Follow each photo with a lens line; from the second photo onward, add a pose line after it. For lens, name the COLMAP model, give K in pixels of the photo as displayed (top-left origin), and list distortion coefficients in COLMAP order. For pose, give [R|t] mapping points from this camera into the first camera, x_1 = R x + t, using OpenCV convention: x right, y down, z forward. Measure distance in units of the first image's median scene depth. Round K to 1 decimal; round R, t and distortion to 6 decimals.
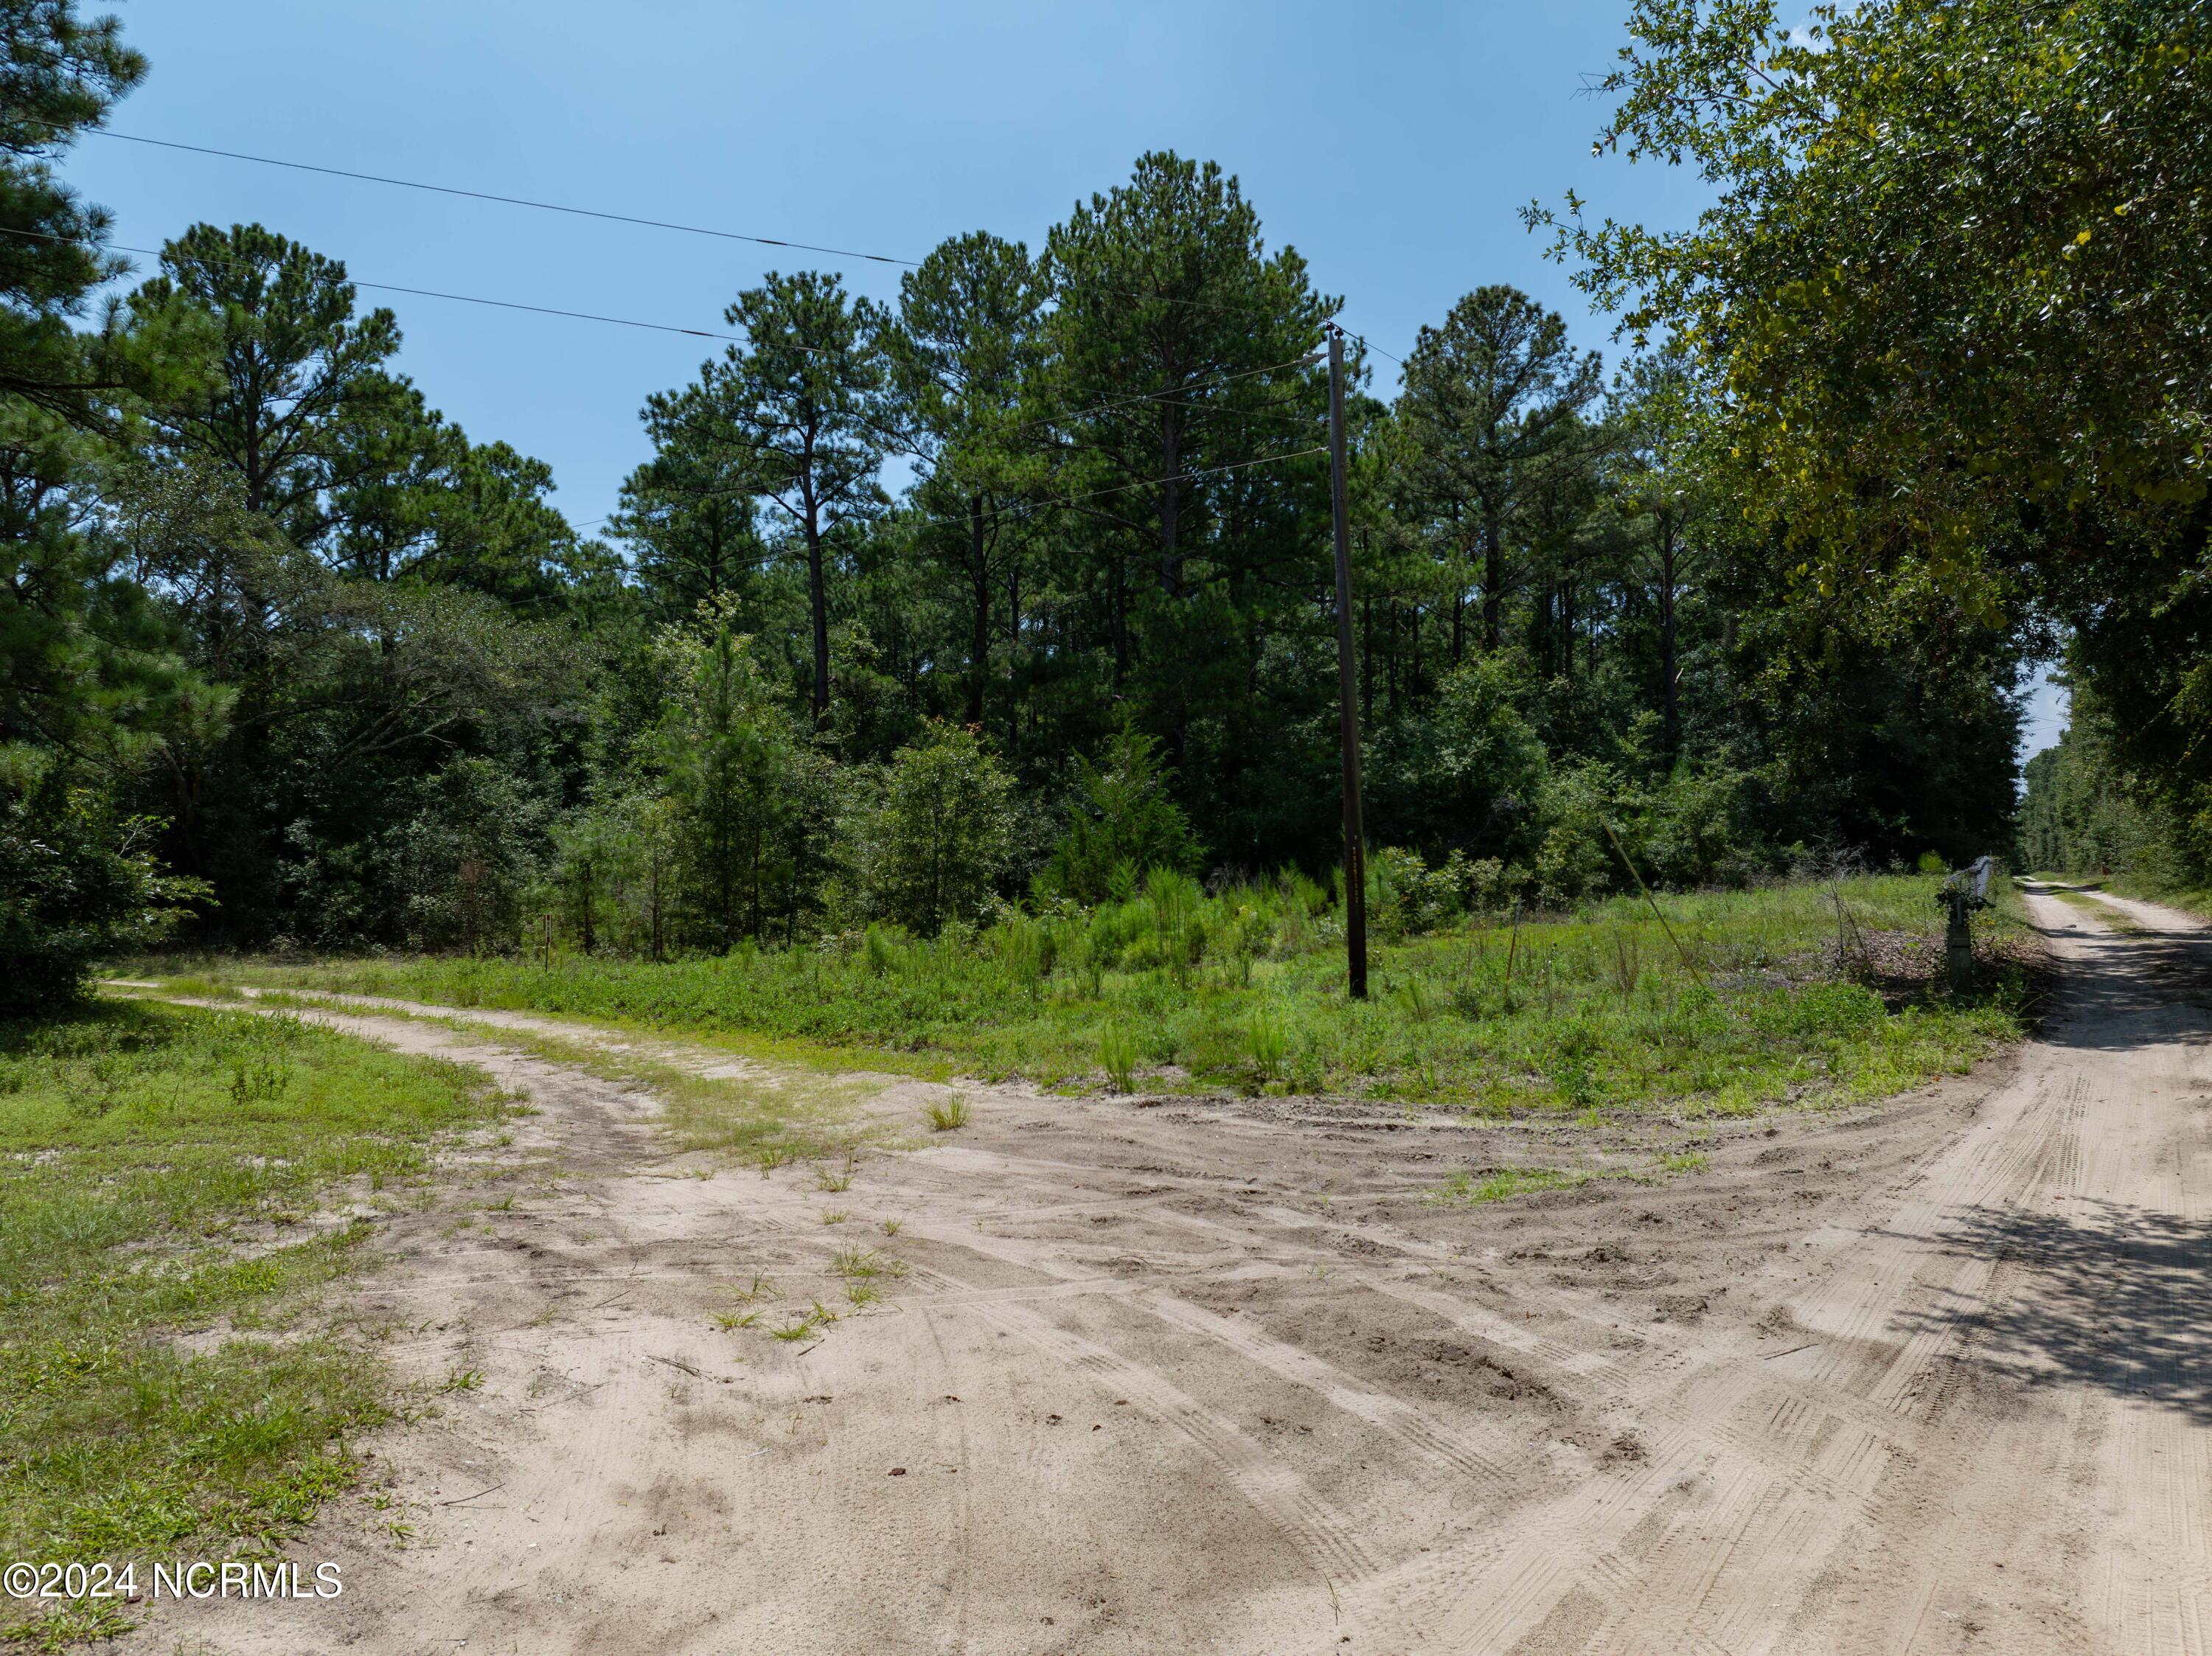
lens RADIAL K [[1562.7, 0, 1112.9], [0, 1562.7, 825.2], [0, 0, 1]] dist [-0.045957, 0.014426]
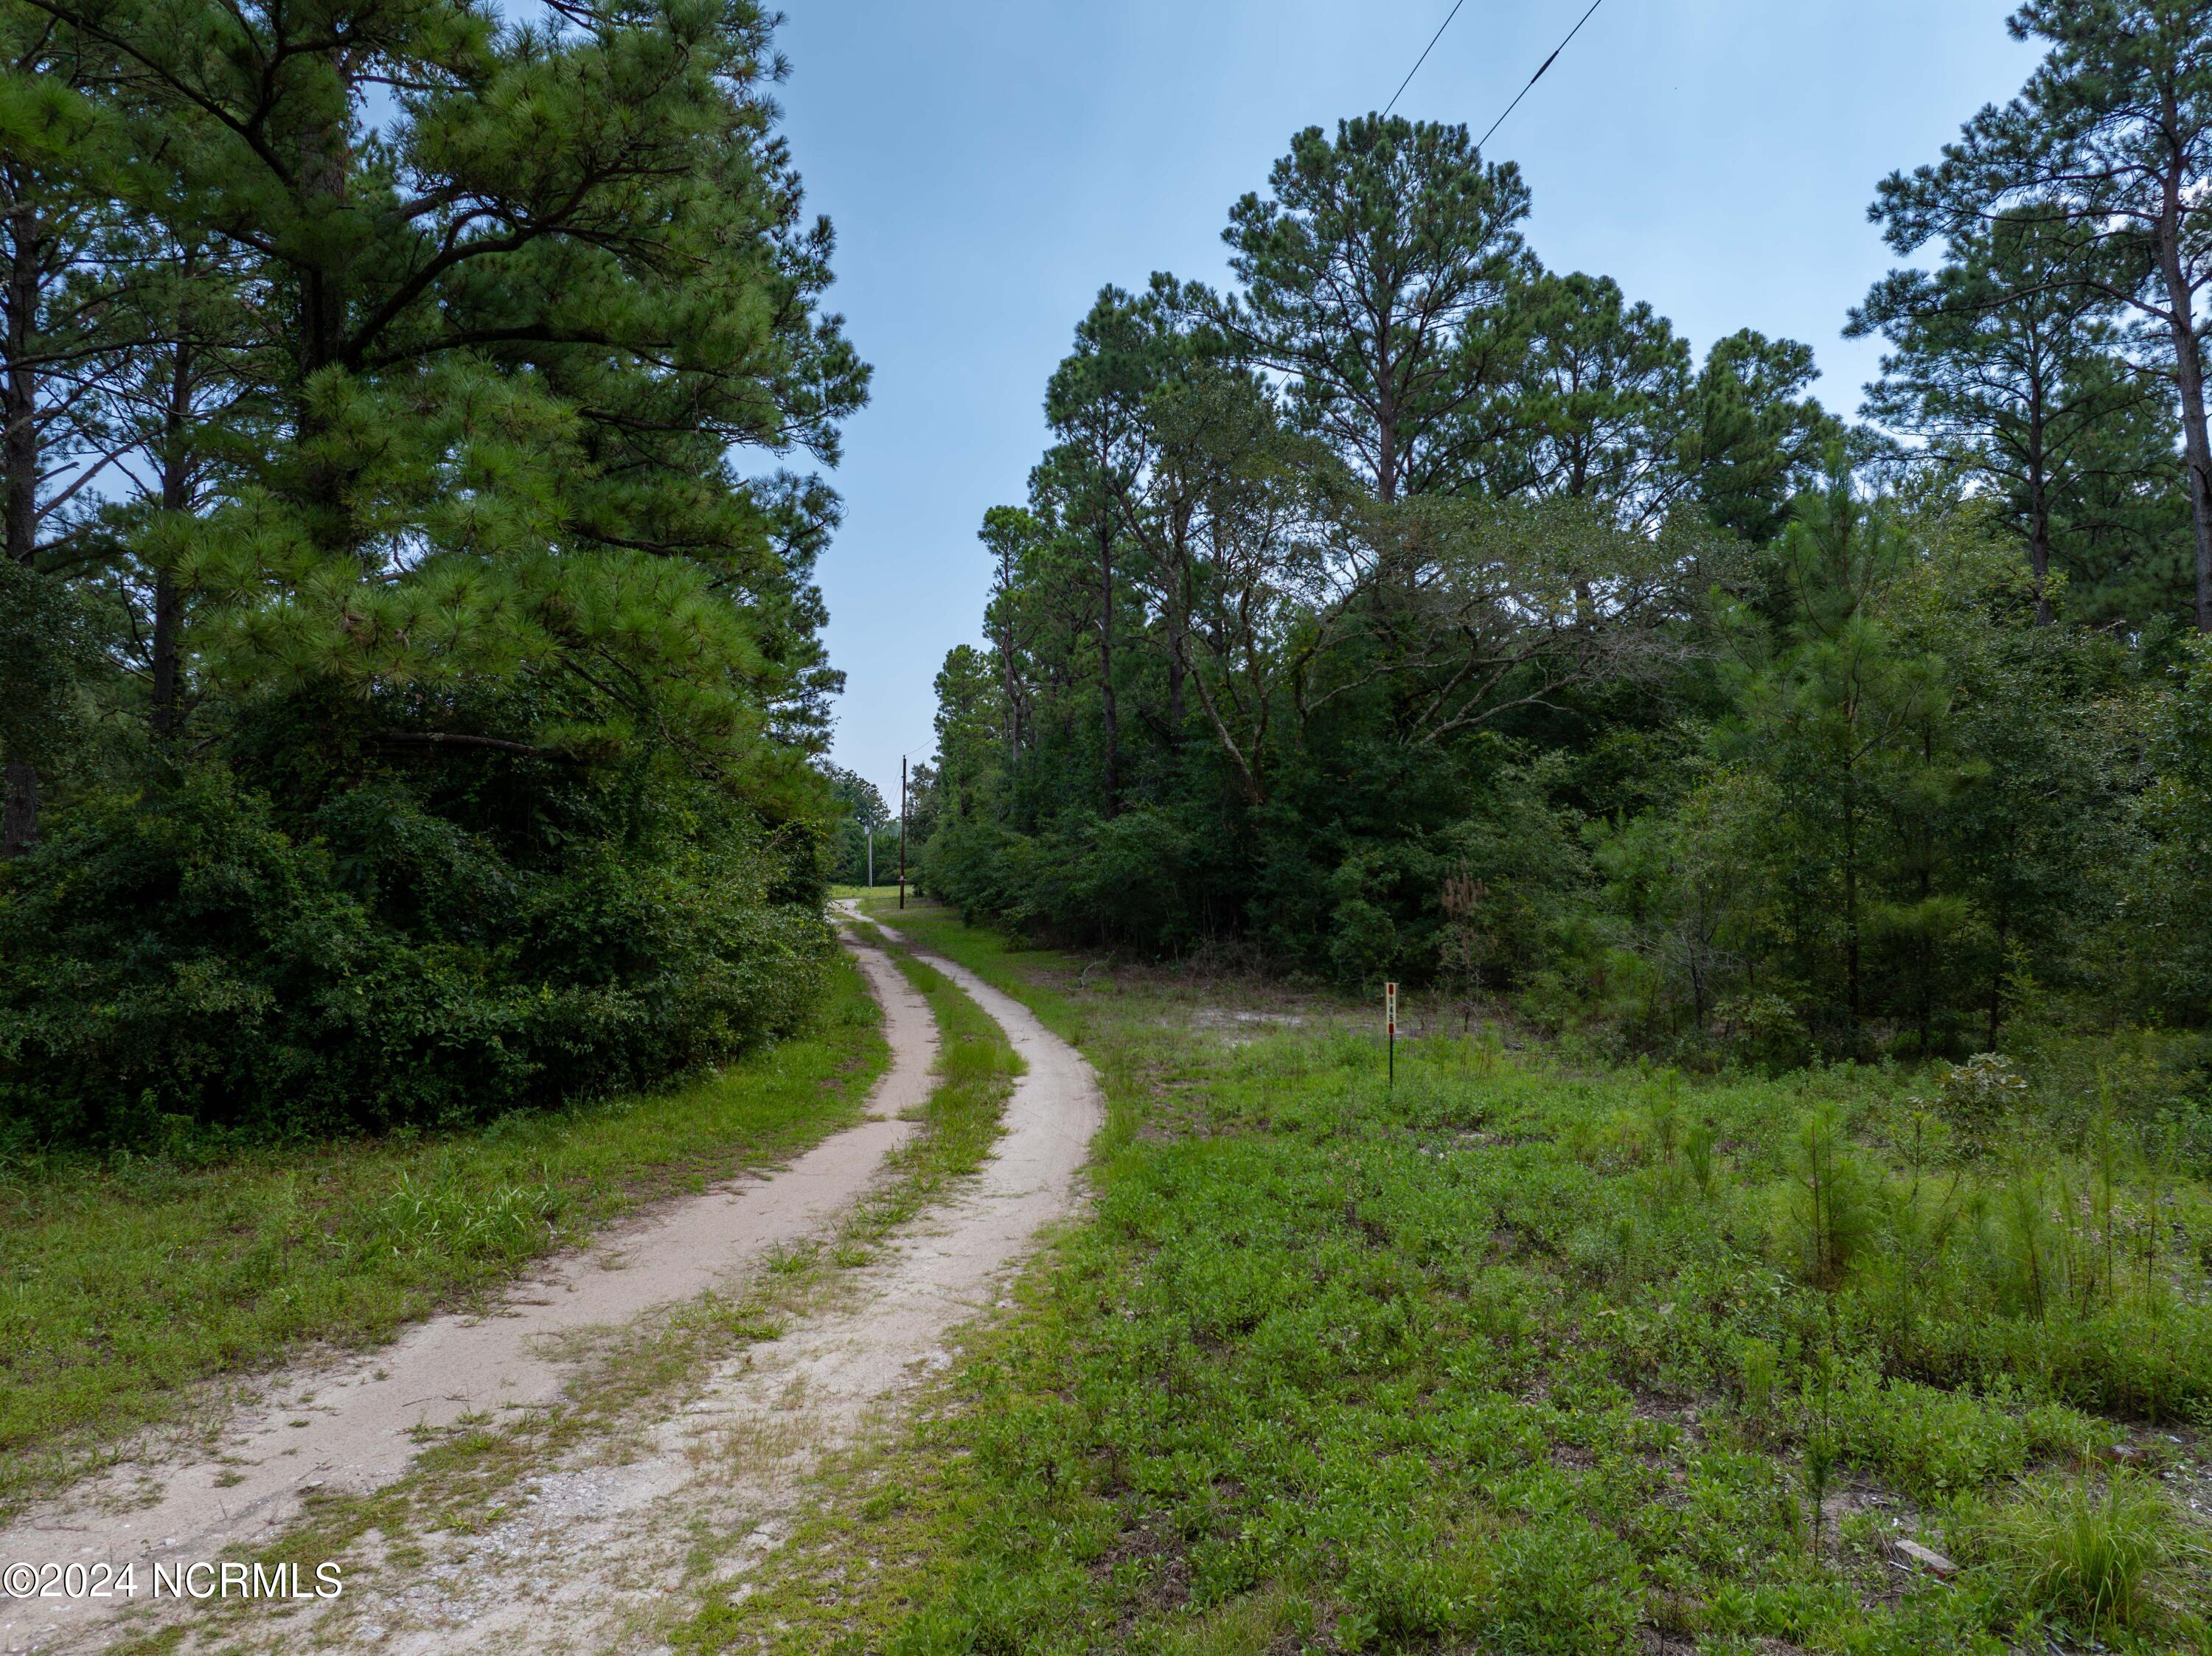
lens RADIAL K [[1562.7, 0, 1112.9], [0, 1562.7, 825.2], [0, 0, 1]] dist [-0.045957, 0.014426]
pose [[0.631501, -0.014196, -0.775245, 0.003603], [0.016562, 0.999851, -0.004818, 0.000206], [0.775198, -0.009797, 0.631642, 0.312177]]
